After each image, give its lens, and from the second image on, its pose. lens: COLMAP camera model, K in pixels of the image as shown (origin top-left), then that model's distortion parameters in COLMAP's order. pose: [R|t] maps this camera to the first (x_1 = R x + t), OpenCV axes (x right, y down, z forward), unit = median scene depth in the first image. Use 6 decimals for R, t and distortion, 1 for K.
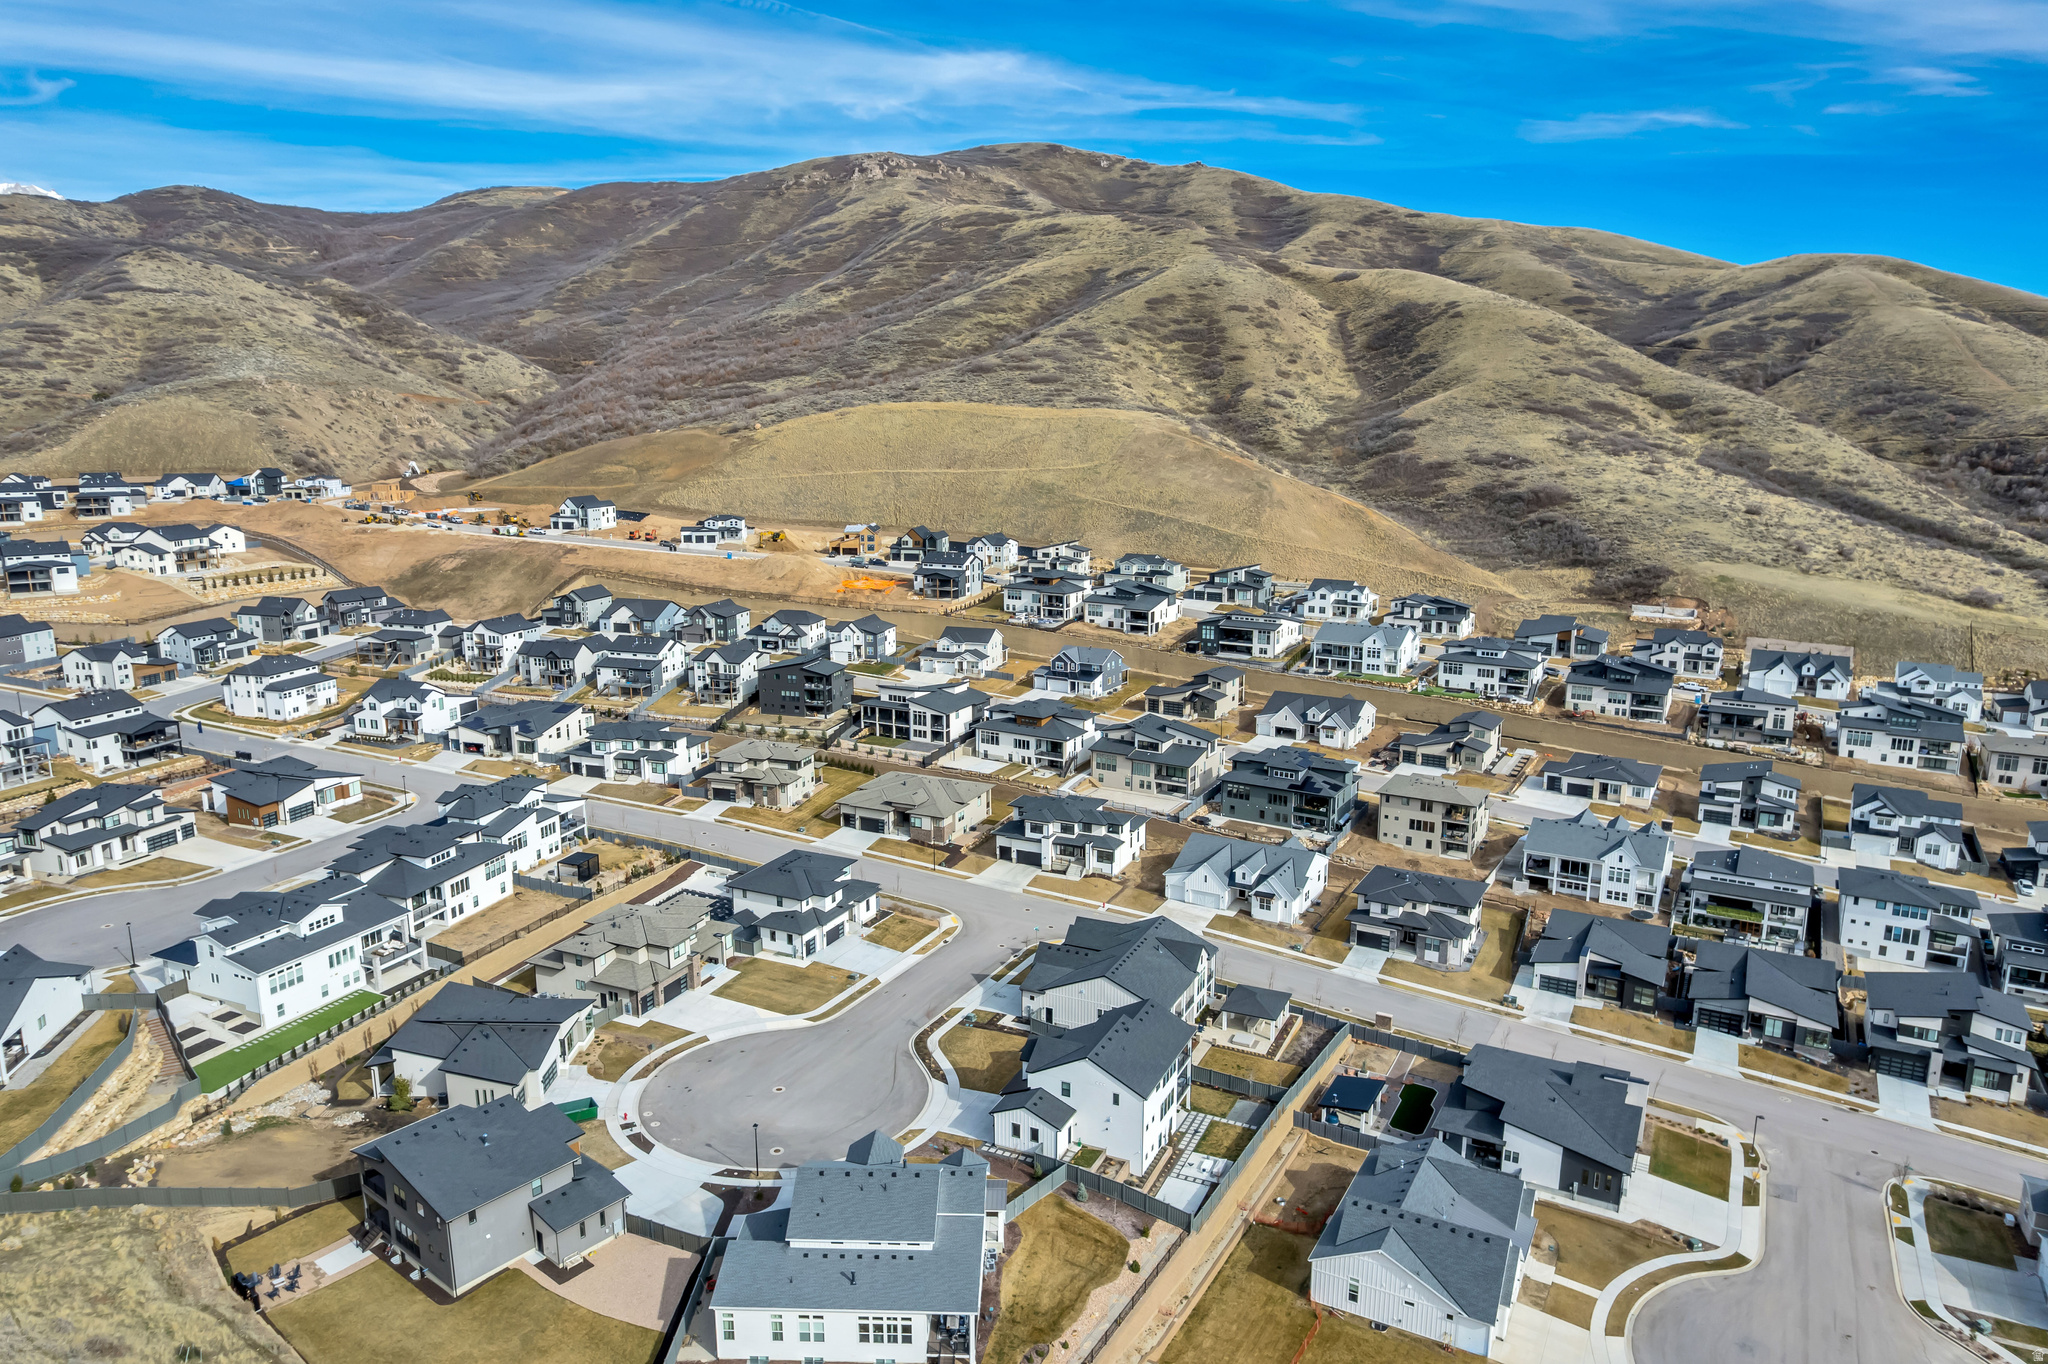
lens RADIAL K [[1316.8, 0, 1034.6], [0, 1316.8, 684.4], [0, 0, 1]] dist [-0.078809, 0.074608]
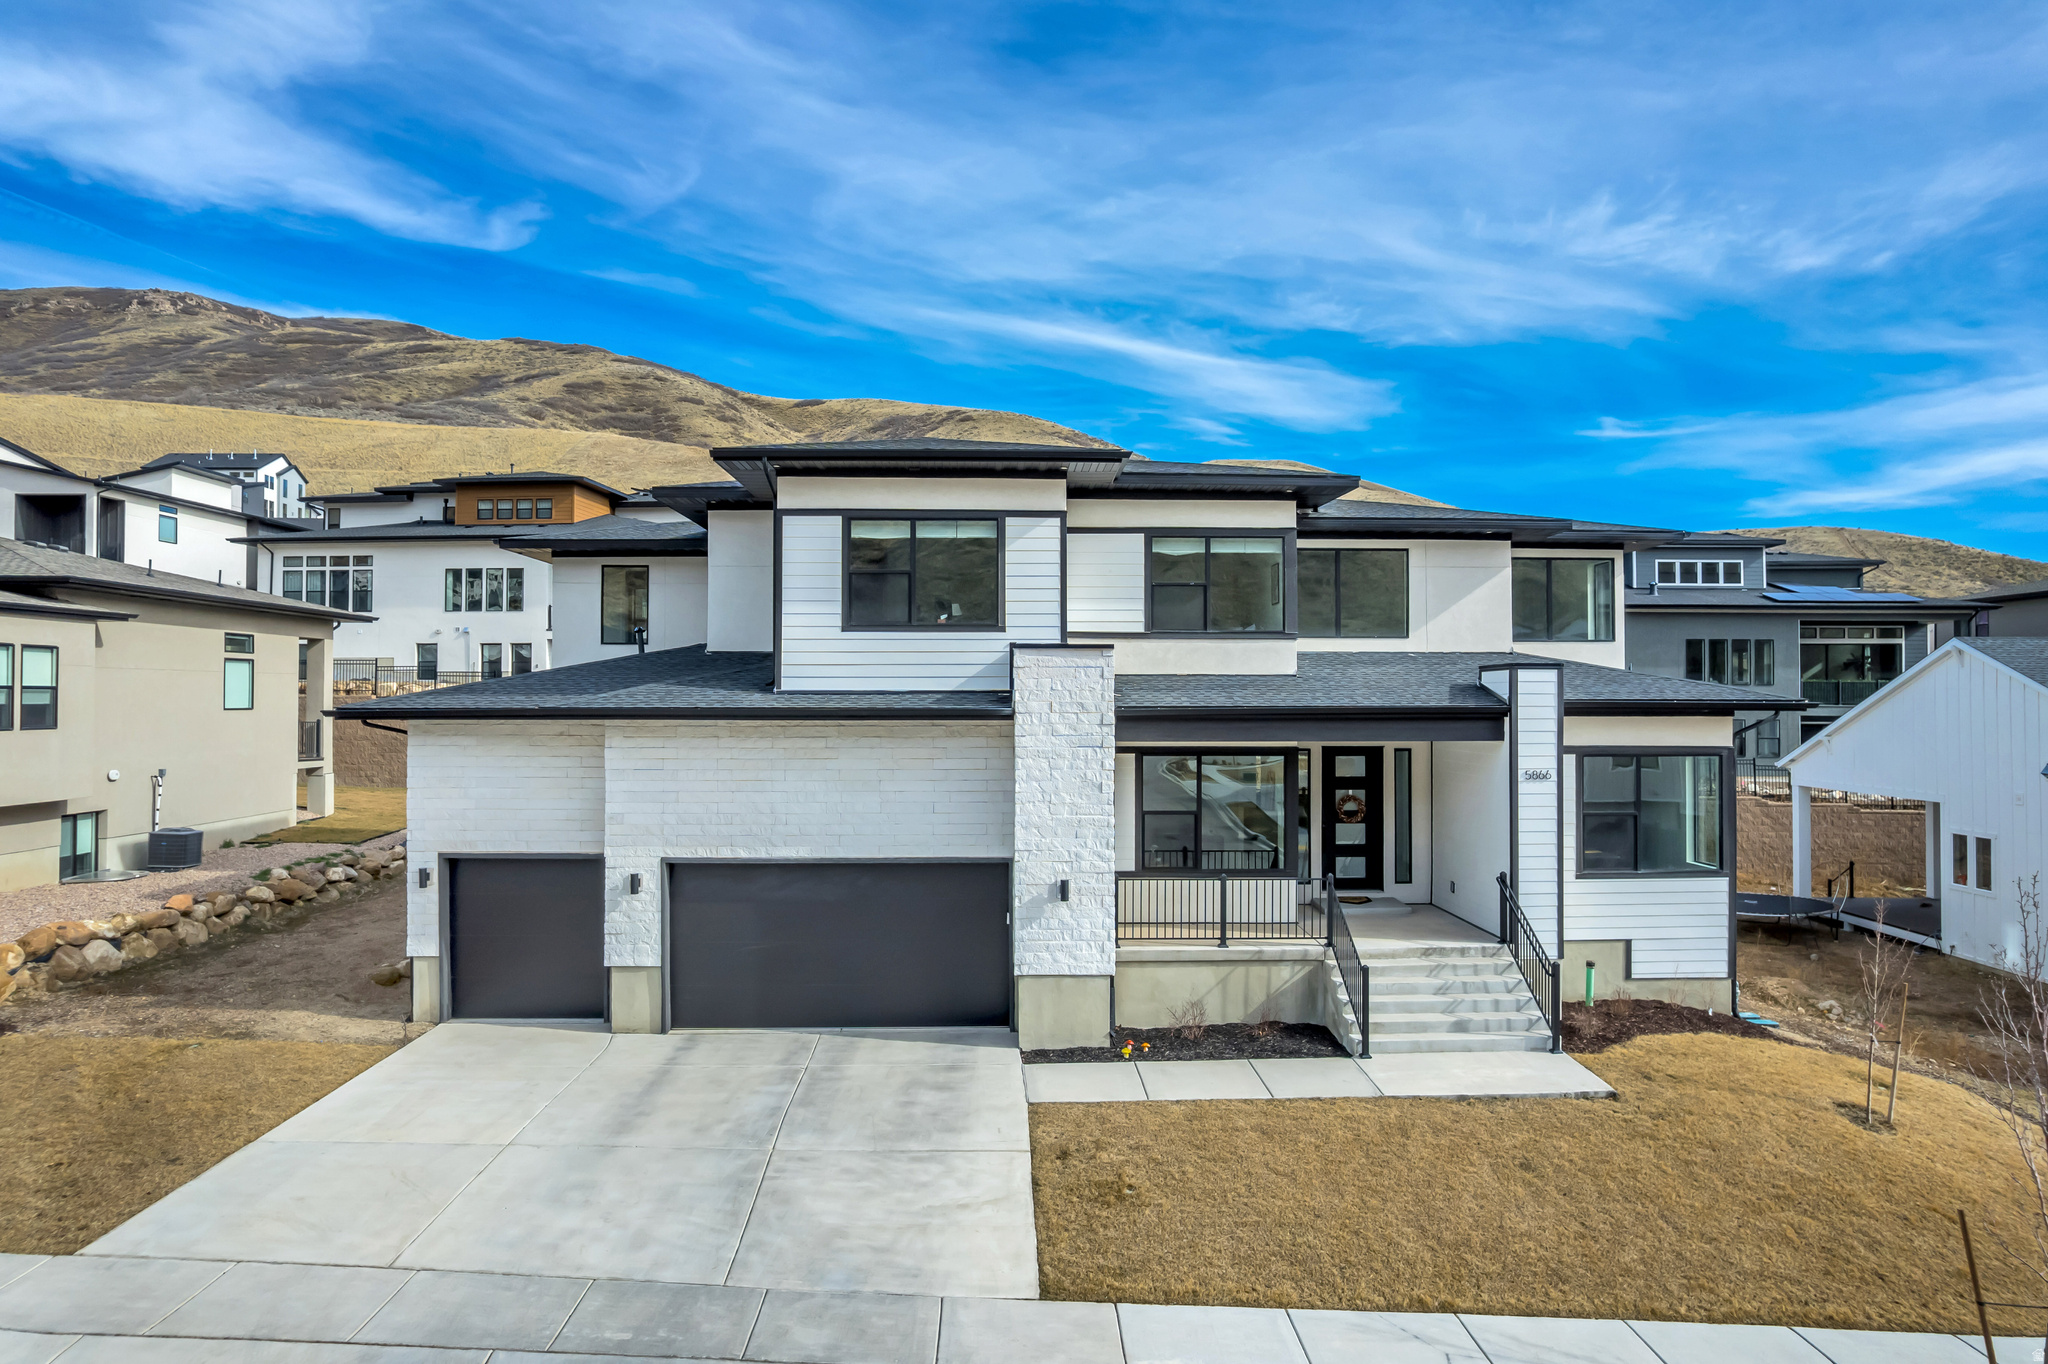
lens RADIAL K [[1316.8, 0, 1034.6], [0, 1316.8, 684.4], [0, 0, 1]] dist [-0.078809, 0.074608]
pose [[0.891894, 0.016549, 0.451942, -0.026368], [0.090209, 0.972738, -0.213644, 0.110173], [-0.443156, 0.231317, 0.866086, 0.746750]]
